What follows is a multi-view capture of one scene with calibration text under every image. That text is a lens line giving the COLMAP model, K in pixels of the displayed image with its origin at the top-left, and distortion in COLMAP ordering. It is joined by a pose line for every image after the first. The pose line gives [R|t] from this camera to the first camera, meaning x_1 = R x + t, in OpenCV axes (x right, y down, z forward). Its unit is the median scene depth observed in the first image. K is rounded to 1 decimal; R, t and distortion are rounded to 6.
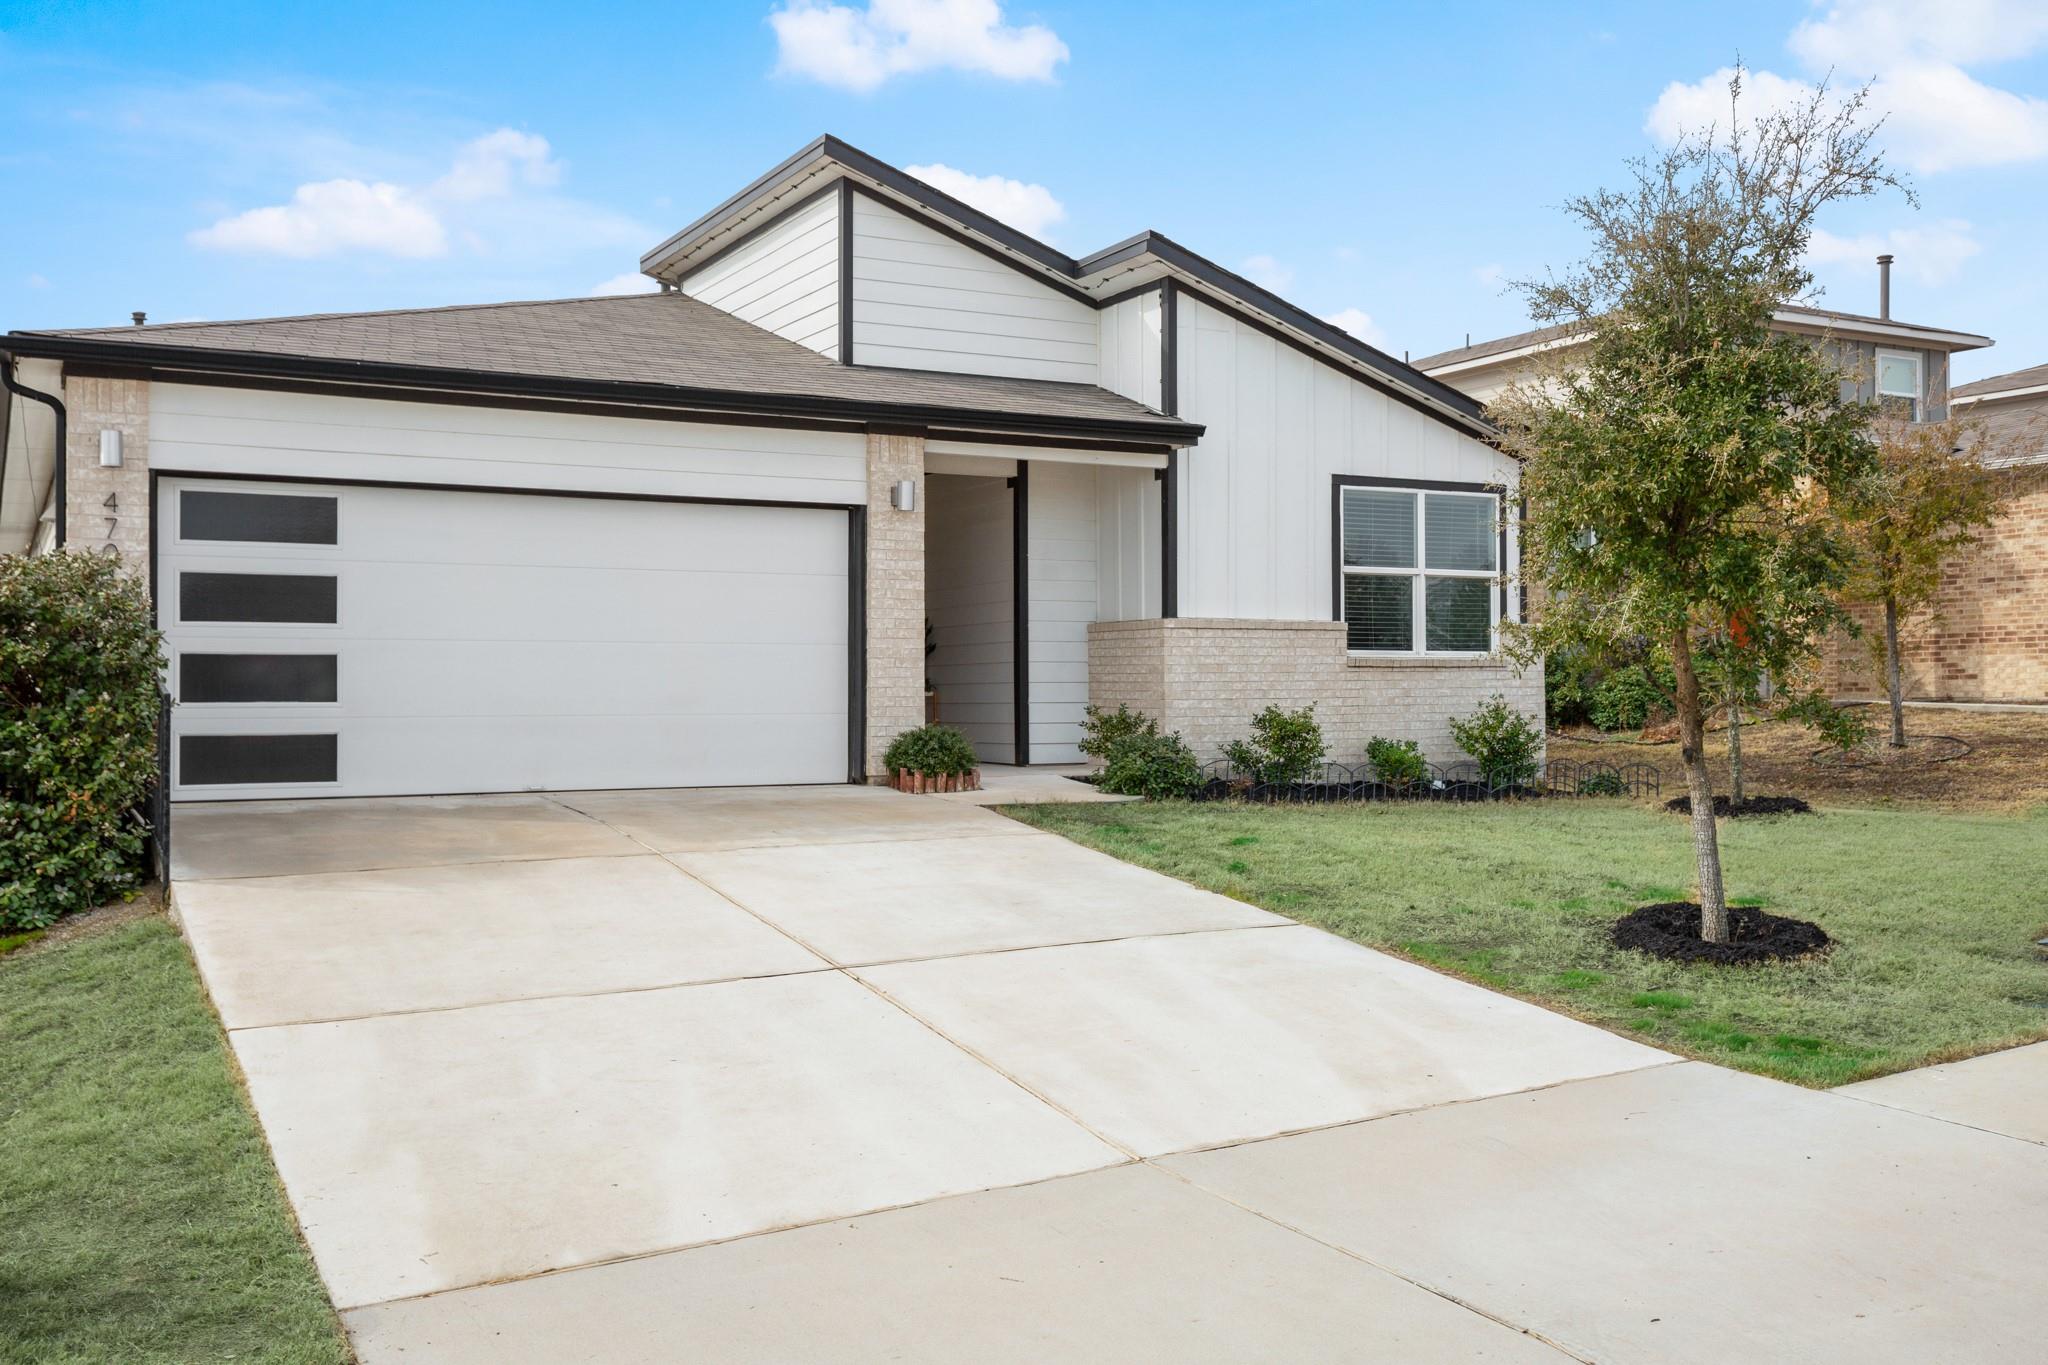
lens RADIAL K [[1887.7, 0, 1024.0], [0, 1887.7, 682.5], [0, 0, 1]] dist [0.100534, 0.000646]
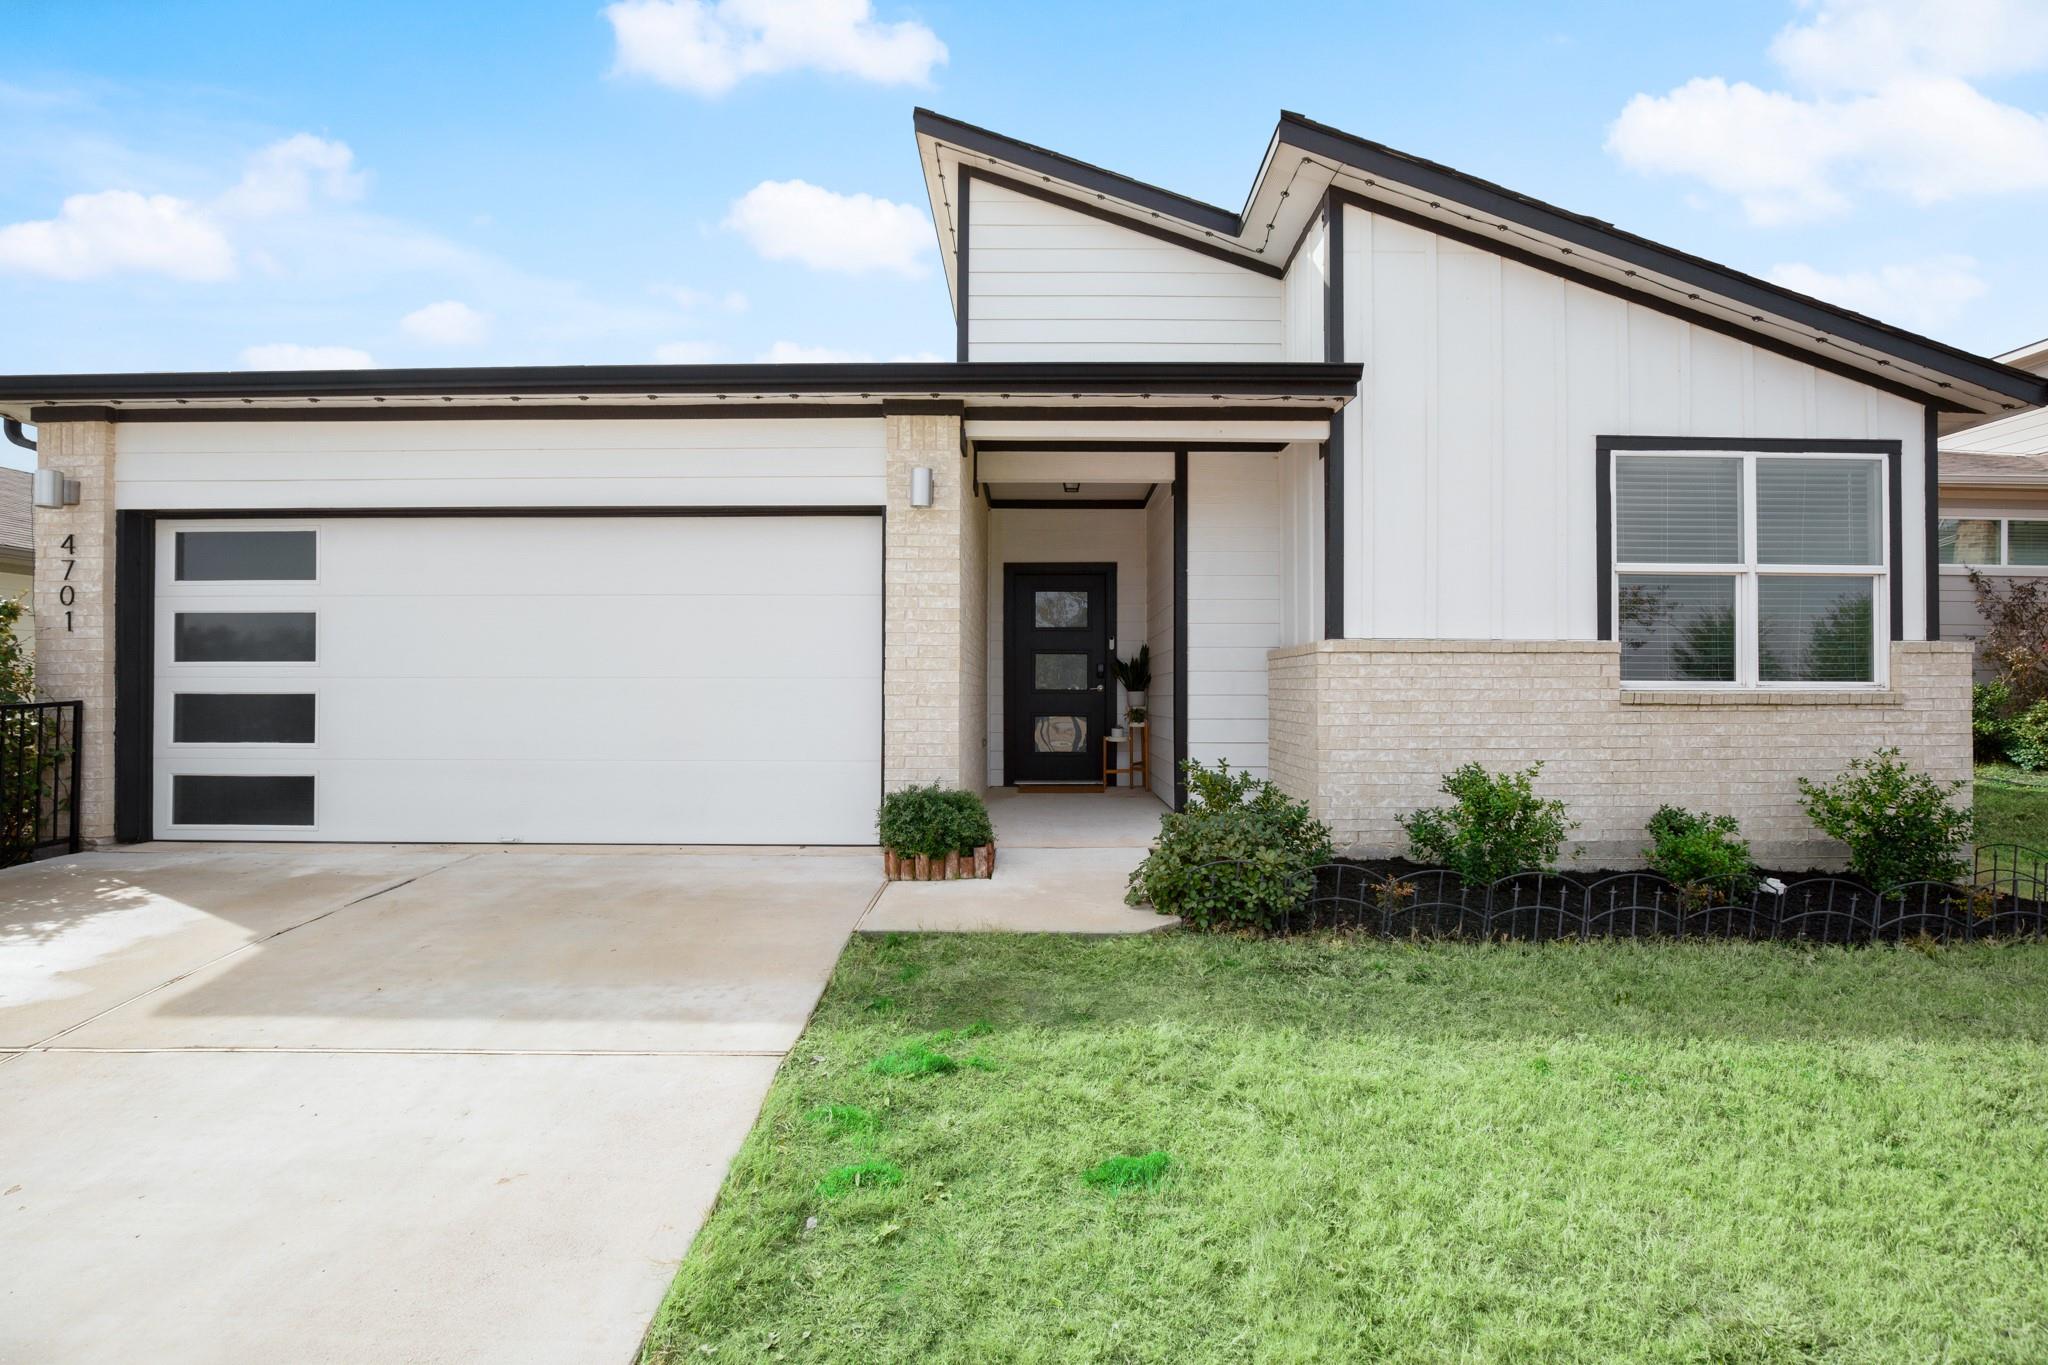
lens RADIAL K [[944.5, 0, 1024.6], [0, 944.5, 693.4], [0, 0, 1]] dist [-0.023066, 0.000015]
pose [[0.883926, 0.003632, -0.467613, 0.141402], [-0.001669, 0.999988, 0.004612, -0.014024], [0.467624, -0.003296, 0.883921, 0.604115]]
